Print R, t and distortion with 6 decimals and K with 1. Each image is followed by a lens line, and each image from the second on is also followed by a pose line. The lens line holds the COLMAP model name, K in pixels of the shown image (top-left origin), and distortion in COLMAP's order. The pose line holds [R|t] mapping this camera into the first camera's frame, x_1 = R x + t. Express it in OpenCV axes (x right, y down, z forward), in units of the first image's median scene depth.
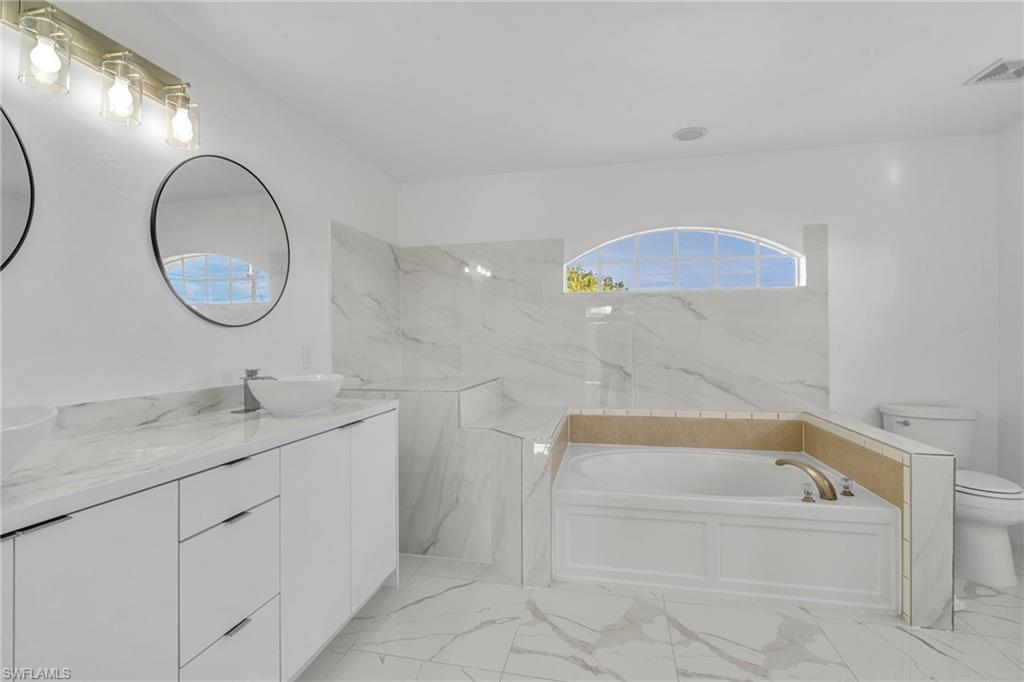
lens RADIAL K [[472.6, 0, 505.4], [0, 472.6, 338.2], [0, 0, 1]] dist [-0.004844, -0.001022]
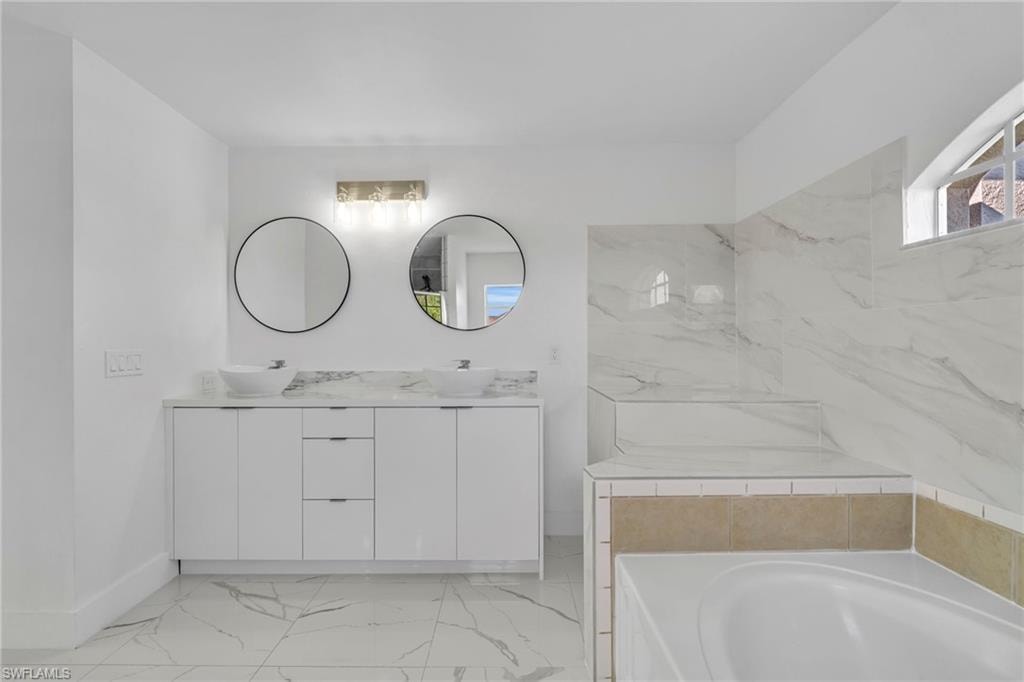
lens RADIAL K [[474.3, 0, 505.5], [0, 474.3, 342.1], [0, 0, 1]] dist [-0.006966, -0.000829]
pose [[0.217830, 0.008941, -0.975946, 0.583377], [0.003809, 0.999943, 0.010011, -0.001375], [0.975979, -0.005898, 0.217783, 0.542706]]
